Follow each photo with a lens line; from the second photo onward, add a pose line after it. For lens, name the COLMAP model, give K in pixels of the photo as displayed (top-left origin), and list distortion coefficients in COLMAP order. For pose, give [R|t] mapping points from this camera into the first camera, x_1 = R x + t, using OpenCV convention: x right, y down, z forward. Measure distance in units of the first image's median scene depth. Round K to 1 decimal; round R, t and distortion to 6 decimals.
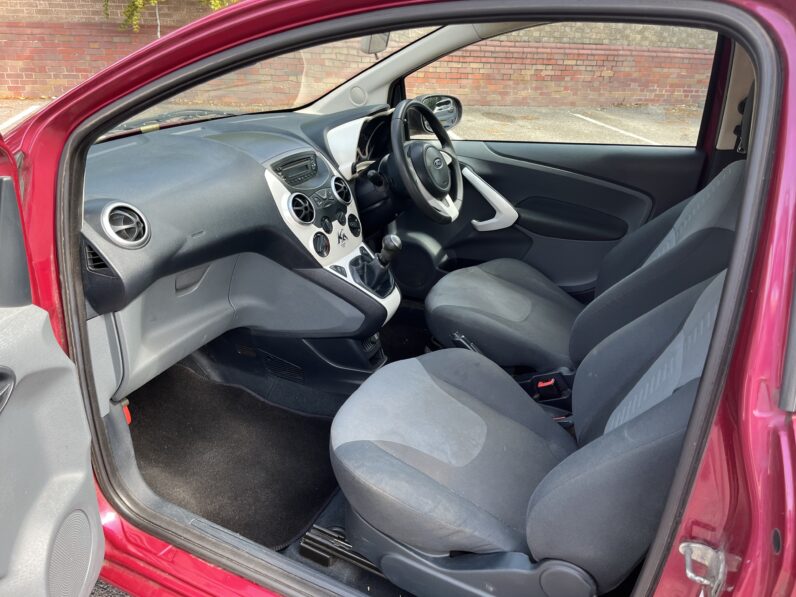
lens RADIAL K [[591.7, 0, 398.8], [0, 591.7, 303.6], [0, 0, 1]] dist [0.046691, -0.068507]
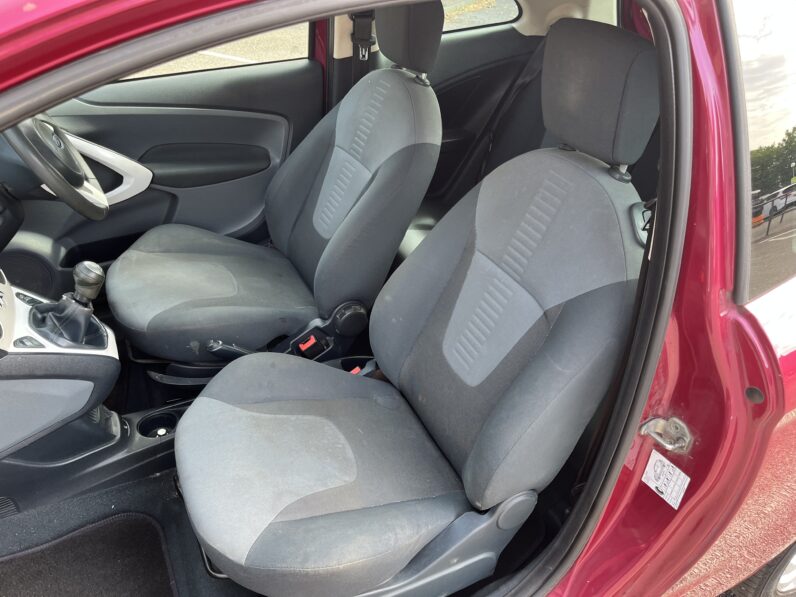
lens RADIAL K [[591.7, 0, 399.8], [0, 591.7, 298.2], [0, 0, 1]] dist [0.046691, -0.068507]
pose [[0.628737, -0.427913, 0.649293, -0.234566], [0.308835, 0.903710, 0.296527, -0.160101], [-0.713660, 0.014087, 0.700350, 0.222873]]
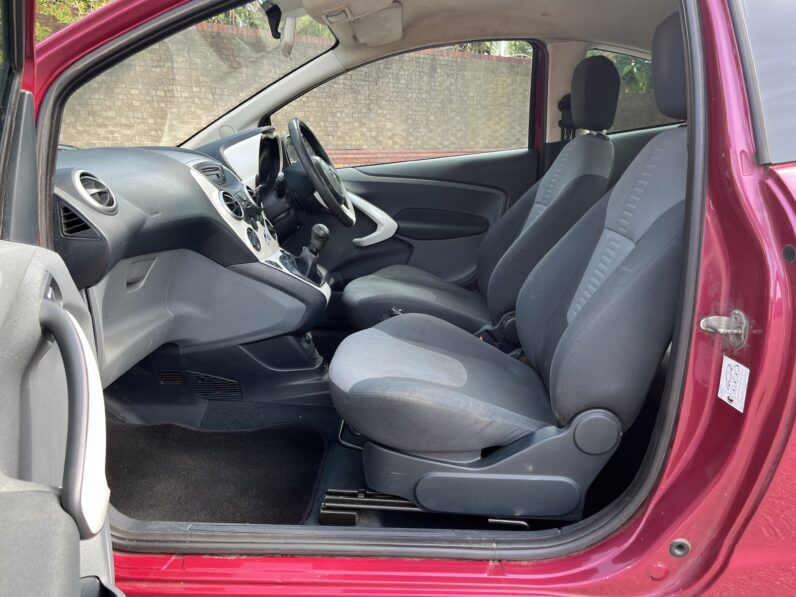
lens RADIAL K [[591.7, 0, 398.3], [0, 591.7, 299.0], [0, 0, 1]] dist [0.046691, -0.068507]
pose [[0.924486, -0.147641, 0.351464, -0.251838], [0.211926, 0.965408, -0.151904, 0.187012], [-0.316879, 0.214917, 0.923796, 0.011265]]
